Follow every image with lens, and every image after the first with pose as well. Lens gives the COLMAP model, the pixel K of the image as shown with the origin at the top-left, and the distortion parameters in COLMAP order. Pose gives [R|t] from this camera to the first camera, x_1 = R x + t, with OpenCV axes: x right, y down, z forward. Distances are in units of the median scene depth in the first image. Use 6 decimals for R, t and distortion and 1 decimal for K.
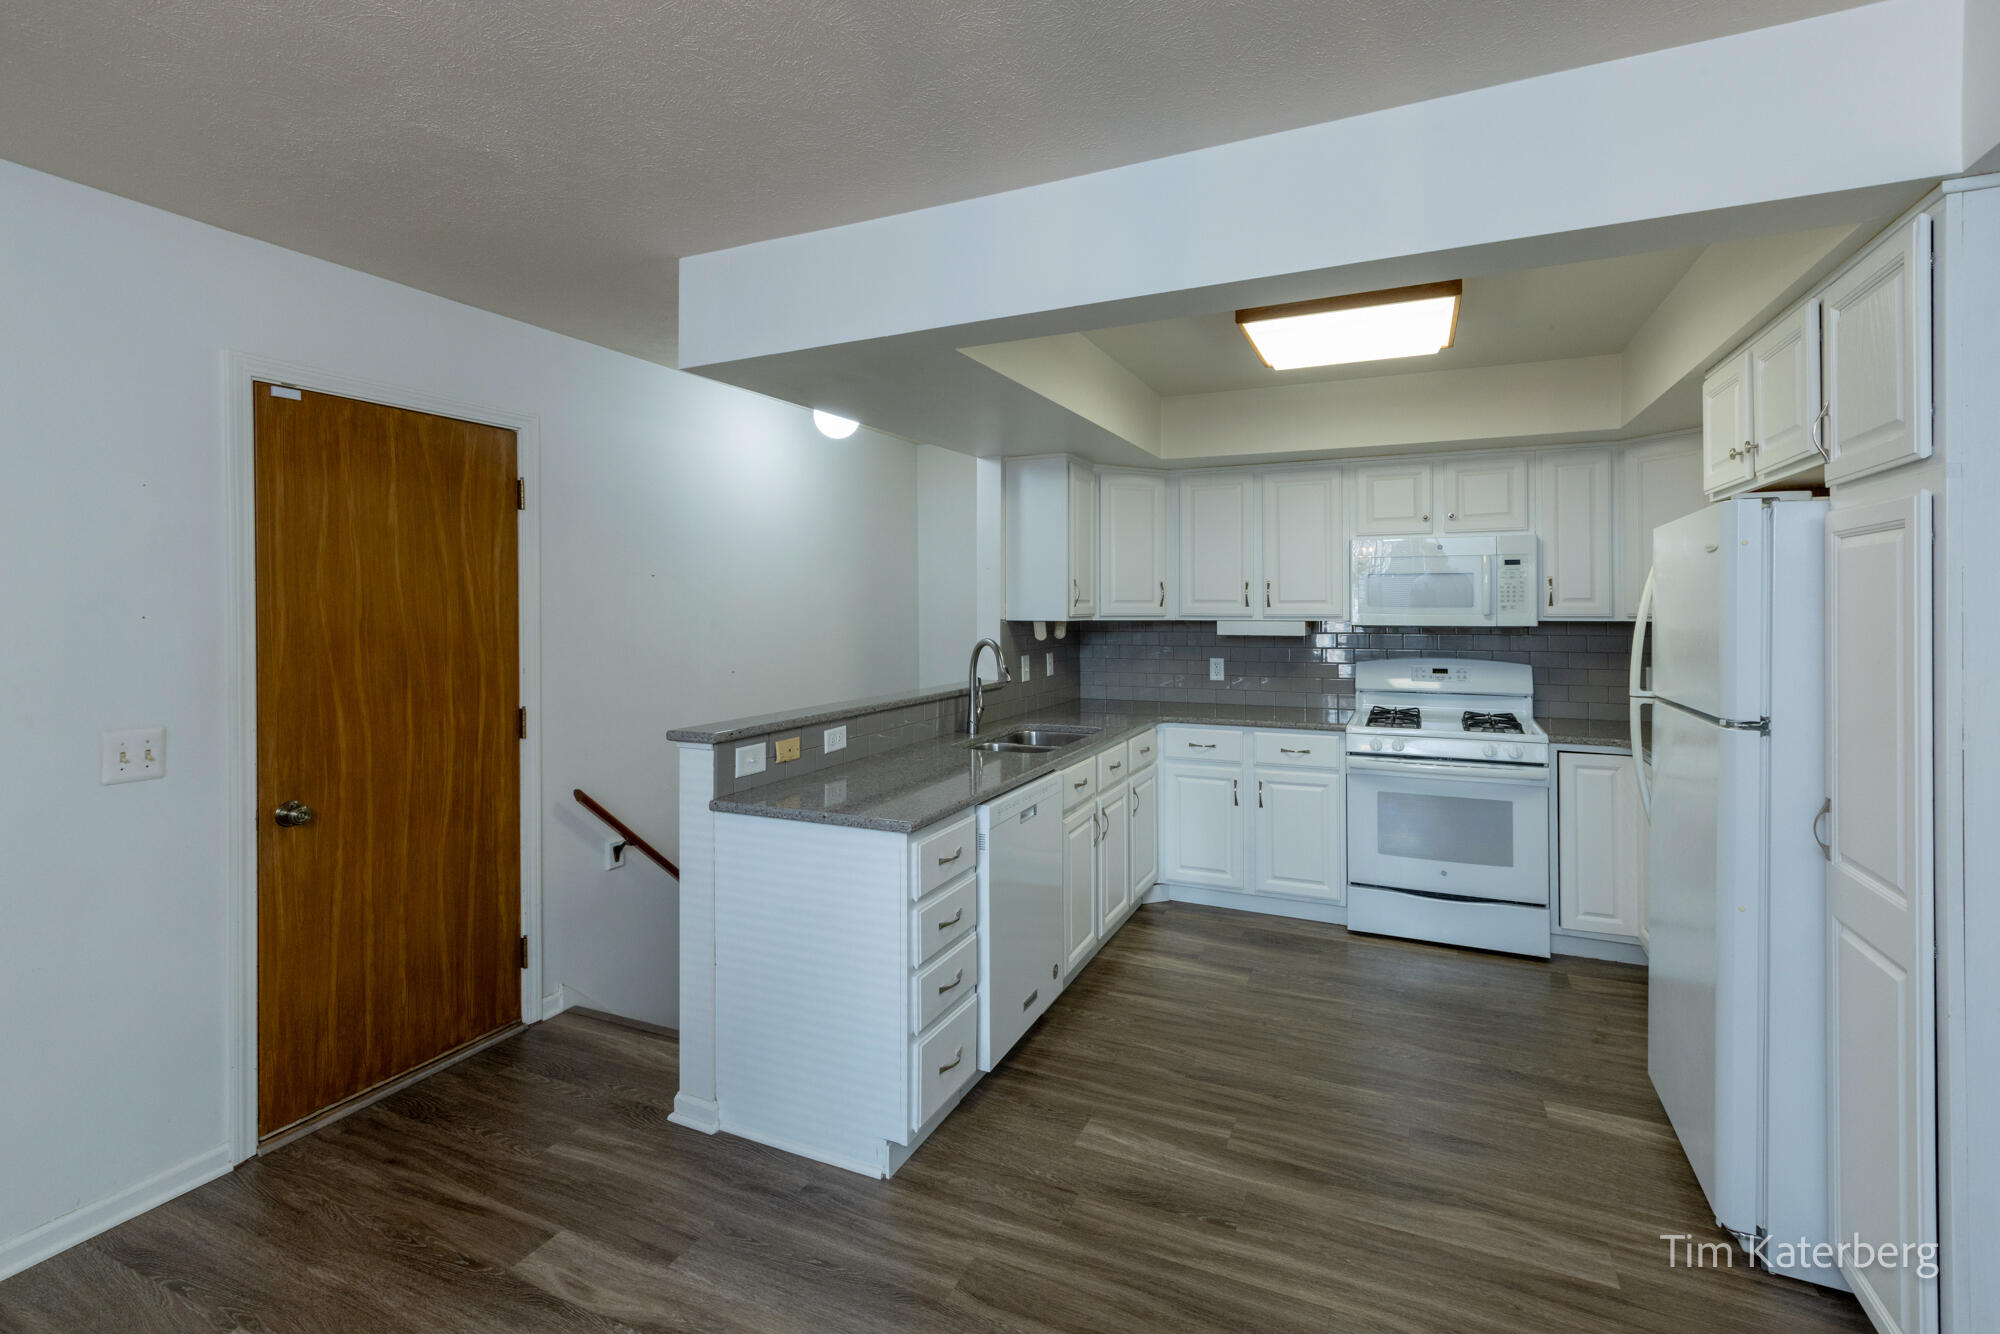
lens RADIAL K [[910.0, 0, 1018.4], [0, 910.0, 602.2], [0, 0, 1]] dist [0.010167, 0.000036]
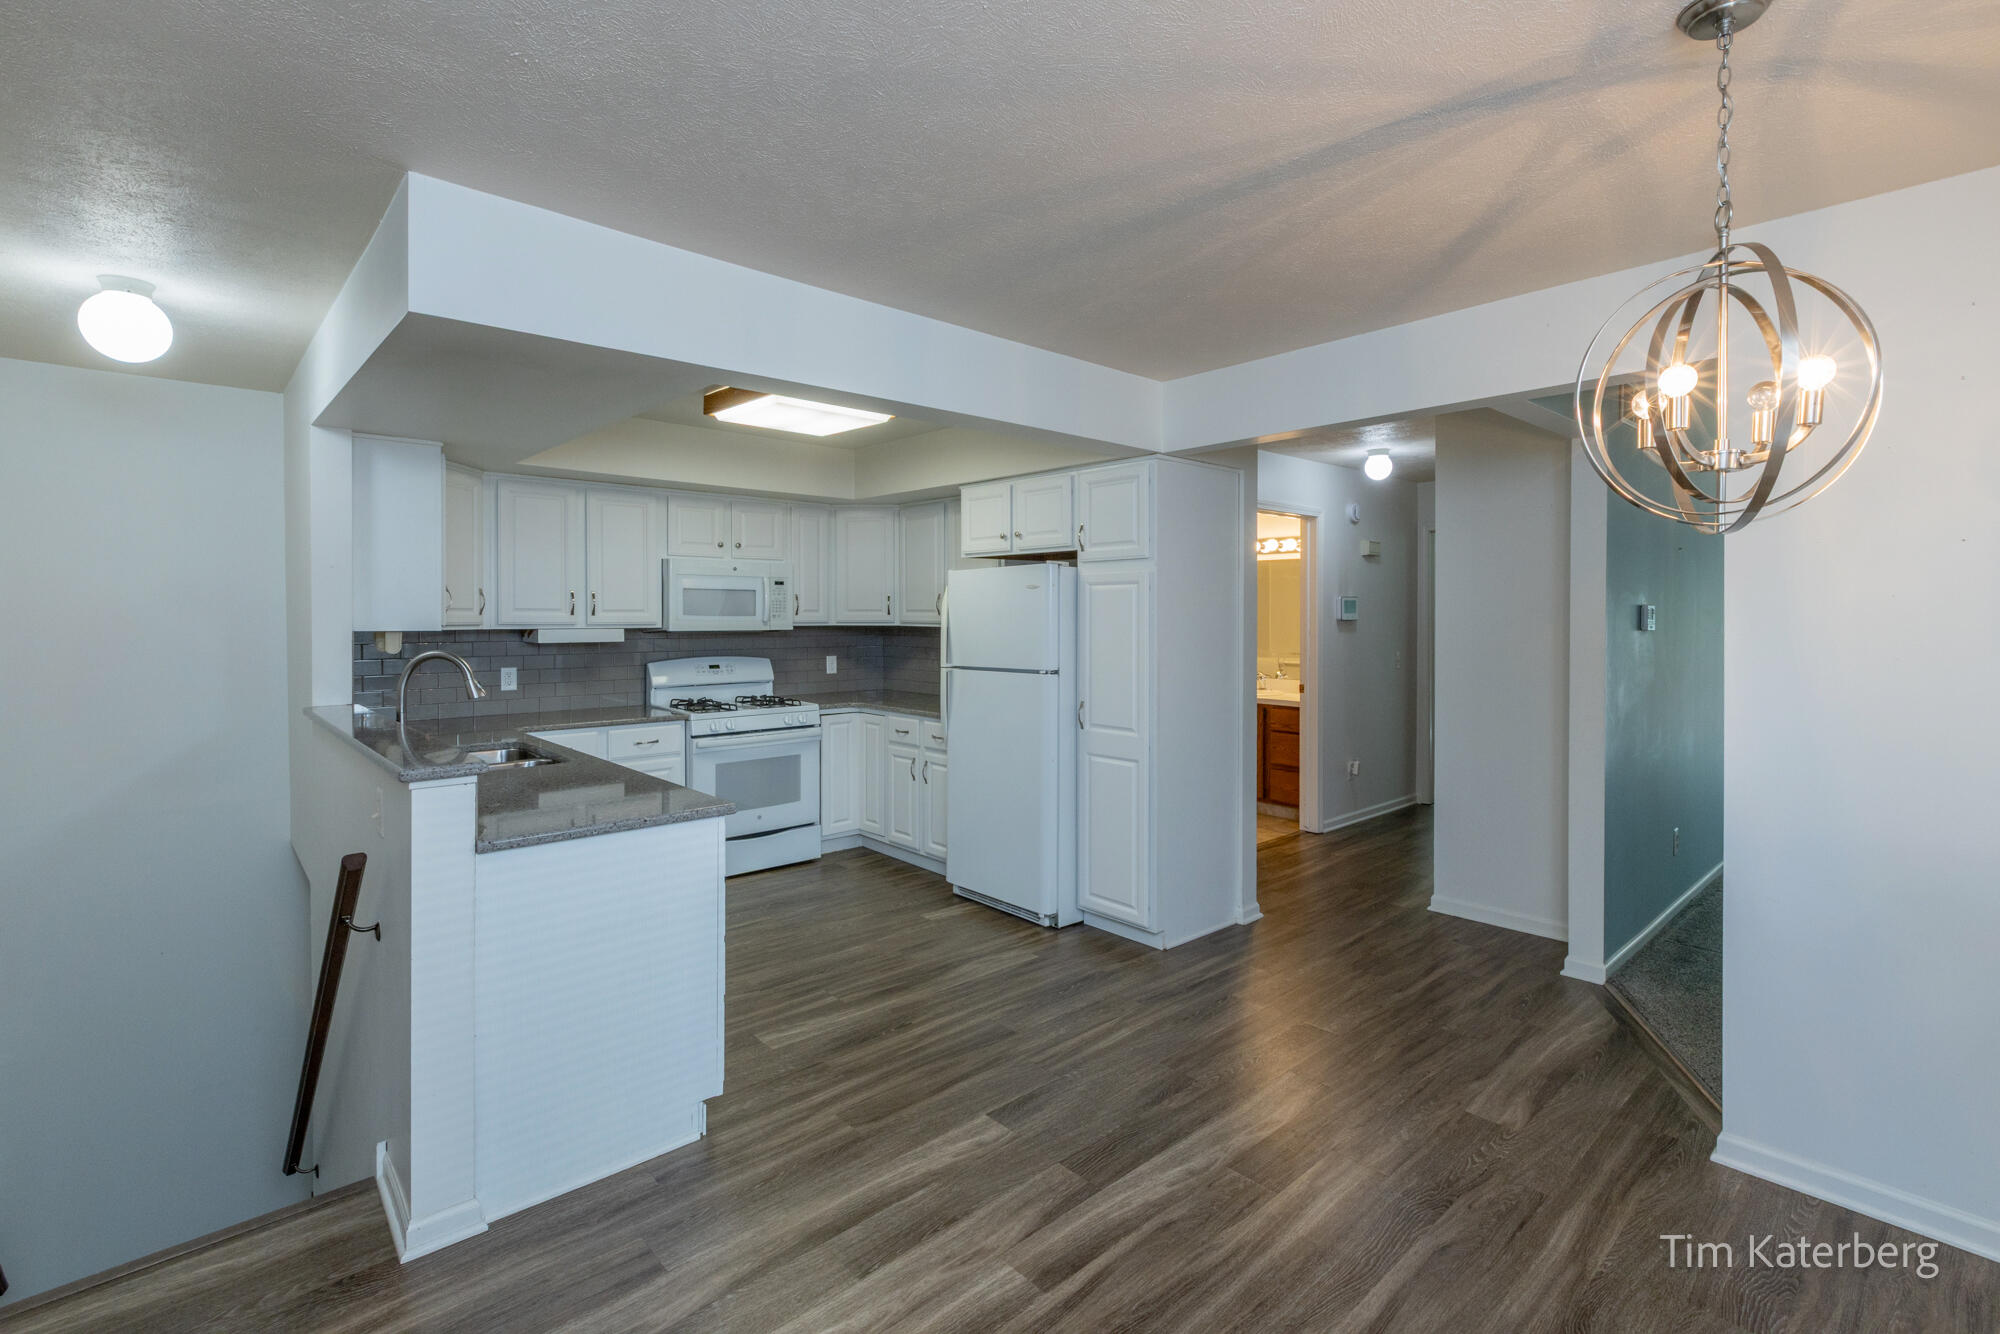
lens RADIAL K [[910.0, 0, 1034.5], [0, 910.0, 619.9], [0, 0, 1]] dist [0.010167, 0.000036]
pose [[0.380407, -0.002107, 0.924817, -0.859489], [-0.006225, 0.999969, 0.004839, 0.003112], [-0.924798, -0.007598, 0.380383, 0.187029]]
